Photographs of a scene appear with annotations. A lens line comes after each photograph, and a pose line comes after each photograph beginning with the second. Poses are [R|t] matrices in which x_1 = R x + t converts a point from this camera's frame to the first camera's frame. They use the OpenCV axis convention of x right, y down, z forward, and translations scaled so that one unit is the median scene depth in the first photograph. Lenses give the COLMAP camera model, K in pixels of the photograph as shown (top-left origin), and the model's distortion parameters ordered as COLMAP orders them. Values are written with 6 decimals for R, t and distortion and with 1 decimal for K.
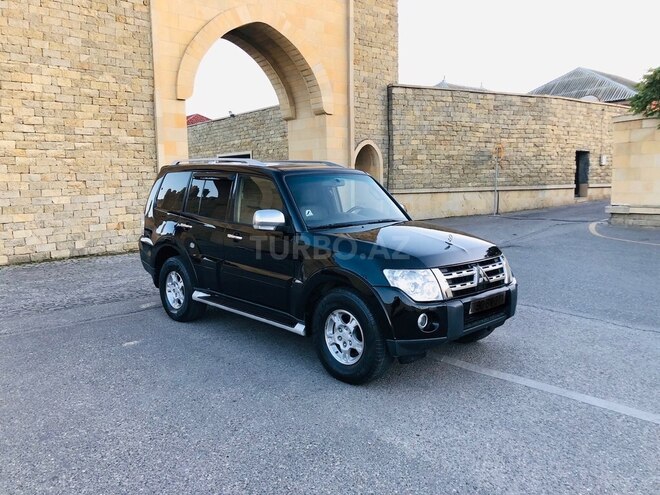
lens RADIAL K [[535.3, 0, 327.2], [0, 535.3, 248.8], [0, 0, 1]] dist [0.021346, -0.009483]
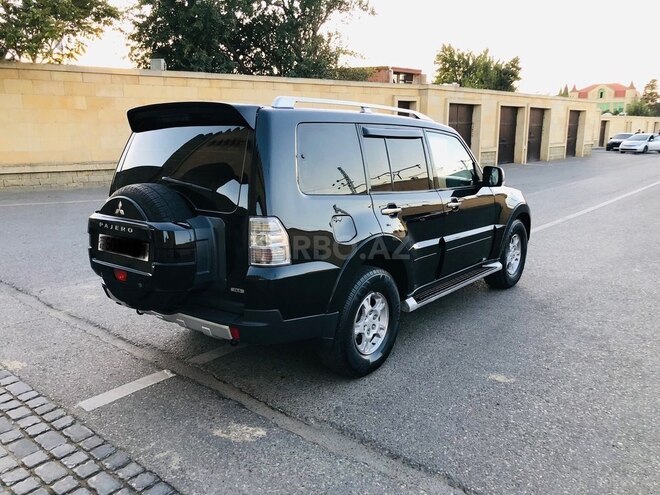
lens RADIAL K [[535.3, 0, 330.8], [0, 535.3, 242.0], [0, 0, 1]] dist [0.021346, -0.009483]
pose [[-0.148613, -0.184863, 0.971463, -0.419050], [0.122395, 0.971379, 0.203571, -0.069023], [-0.981292, 0.149156, -0.121733, 0.550761]]
